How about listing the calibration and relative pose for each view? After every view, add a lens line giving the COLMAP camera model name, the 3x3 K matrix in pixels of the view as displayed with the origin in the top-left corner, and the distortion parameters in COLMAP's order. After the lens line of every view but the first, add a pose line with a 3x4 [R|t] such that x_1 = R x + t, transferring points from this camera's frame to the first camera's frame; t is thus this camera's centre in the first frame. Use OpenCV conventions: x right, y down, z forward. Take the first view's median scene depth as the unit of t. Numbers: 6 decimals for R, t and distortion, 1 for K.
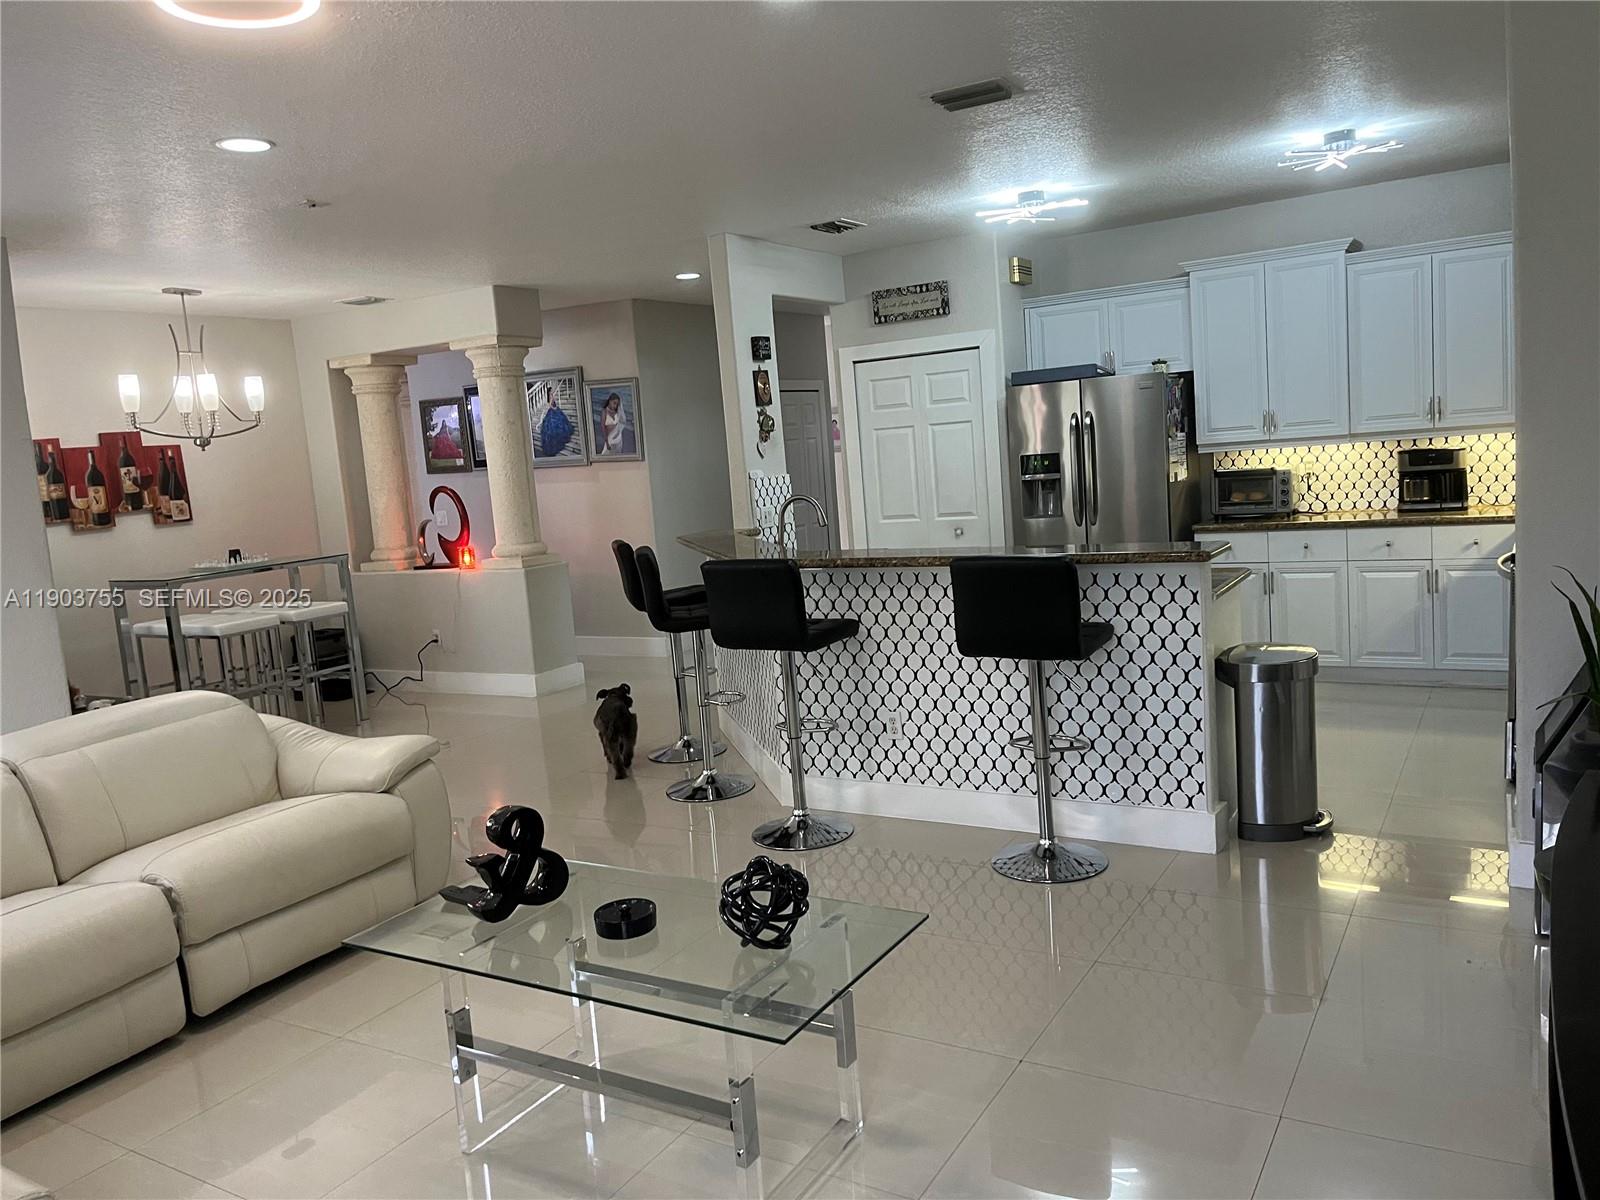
lens RADIAL K [[1215.7, 0, 807.2], [0, 1215.7, 583.7], [0, 0, 1]] dist [0.072804, -0.087041]
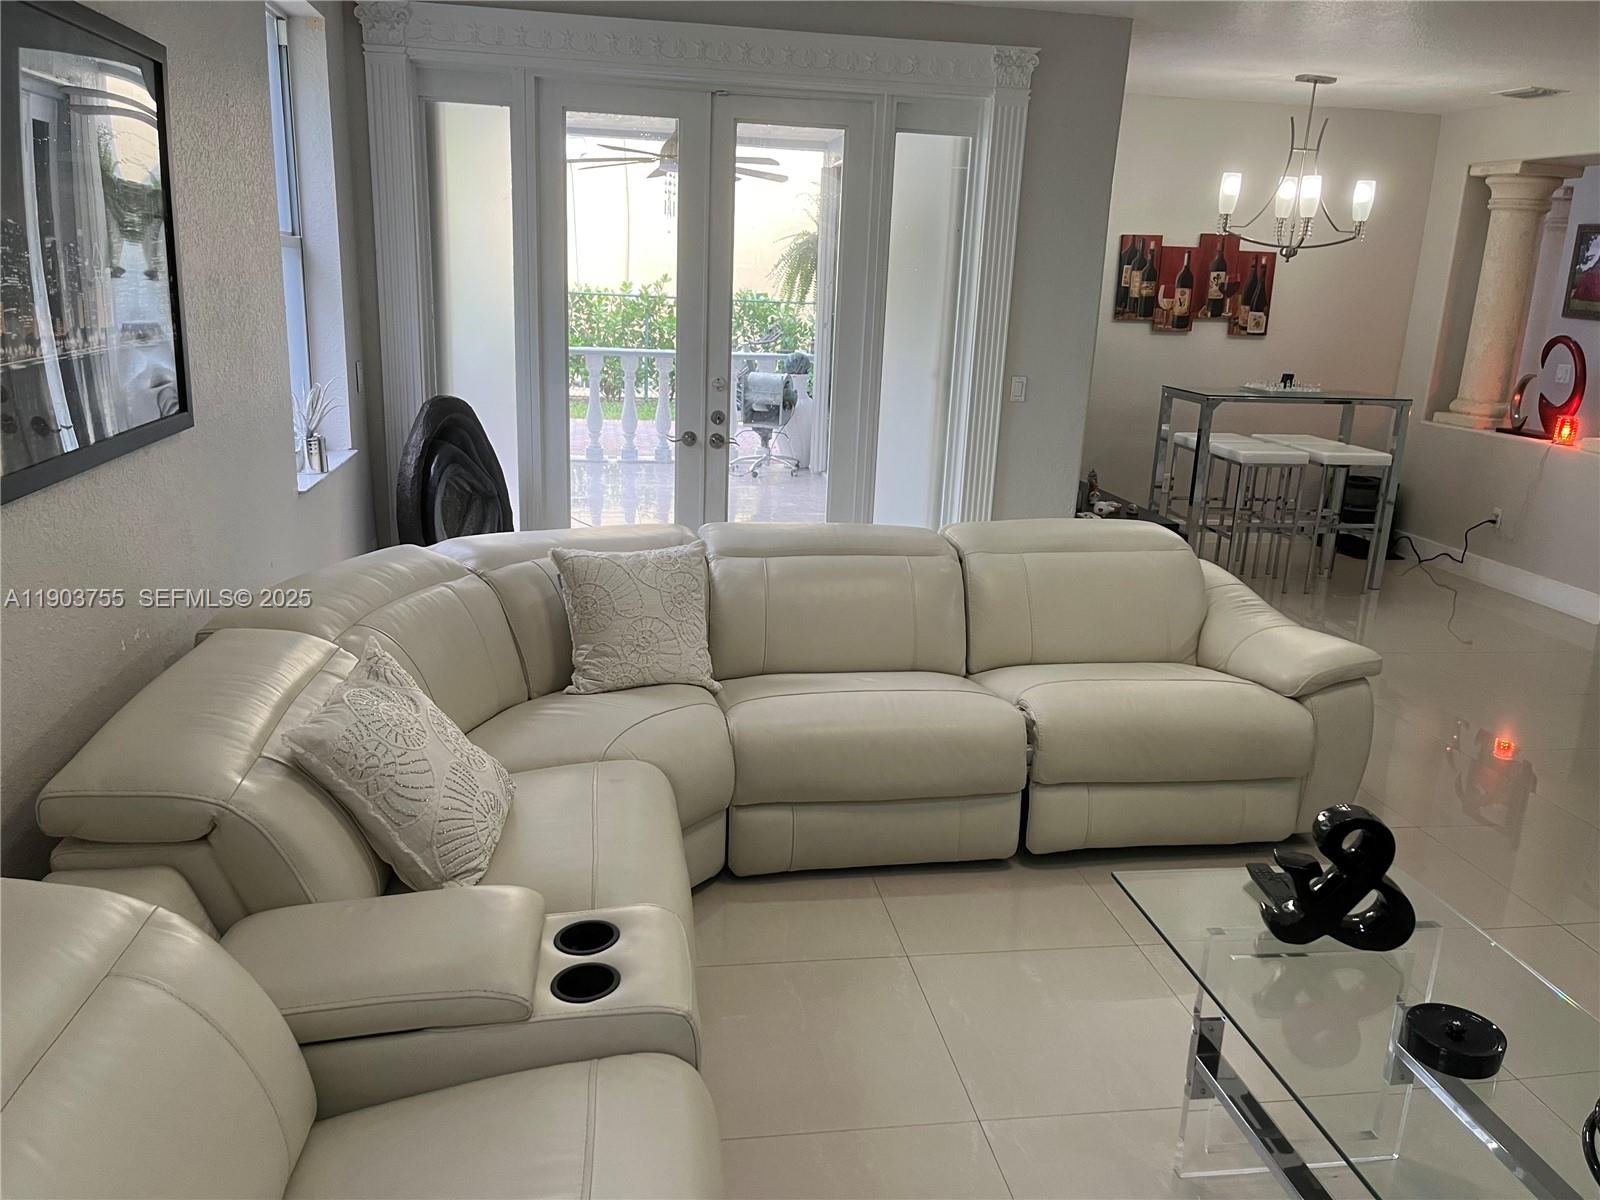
lens RADIAL K [[1215.7, 0, 802.8], [0, 1215.7, 596.0], [0, 0, 1]] dist [0.072804, -0.087041]
pose [[0.633881, 0.298852, -0.713360, 0.013566], [-0.182417, 0.954080, 0.237605, -0.021005], [0.751611, -0.020485, 0.659288, 0.106929]]
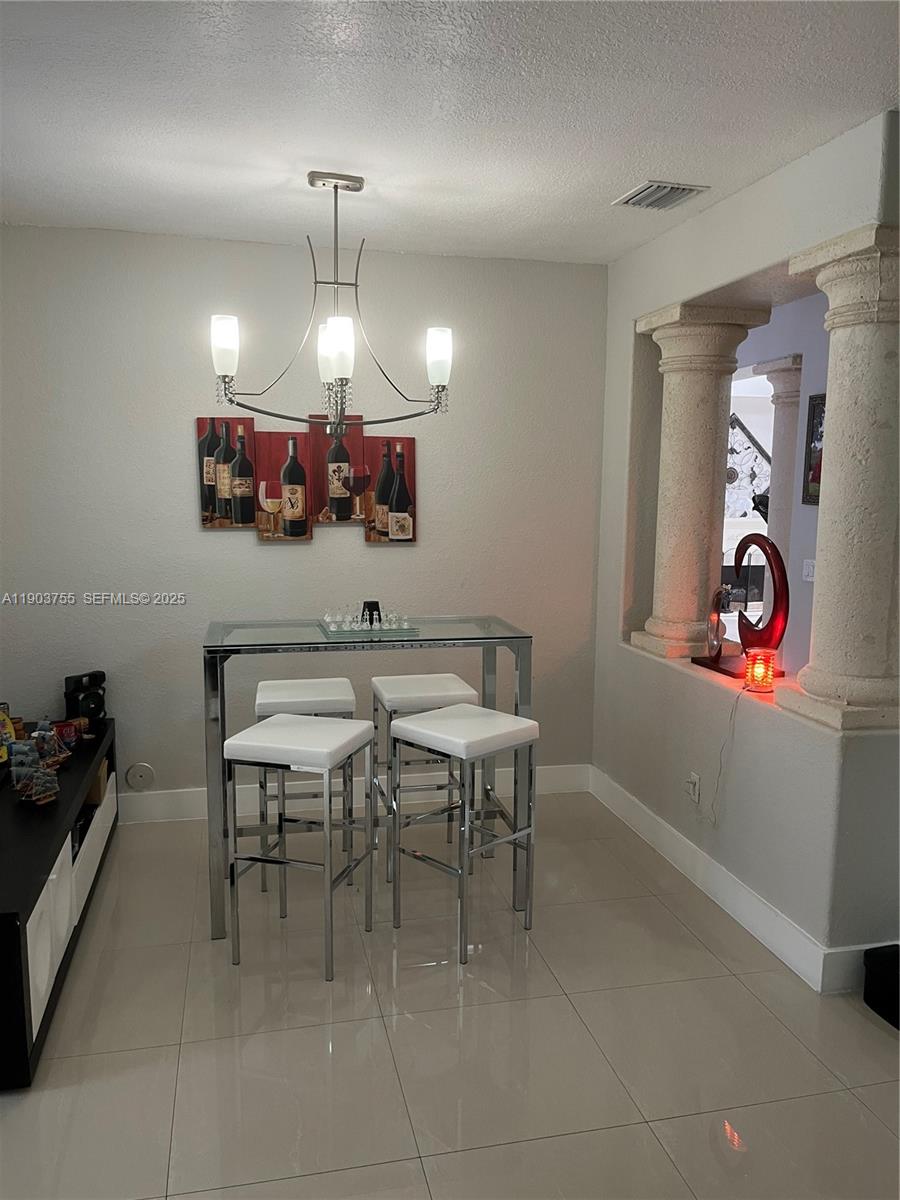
lens RADIAL K [[911.8, 0, 441.7], [0, 911.8, 615.4], [0, 0, 1]] dist [0.072804, -0.087041]
pose [[0.686191, 0.190517, -0.702029, -0.101890], [-0.149316, 0.981433, 0.120395, -0.083045], [0.711932, 0.022210, 0.701897, 0.682122]]
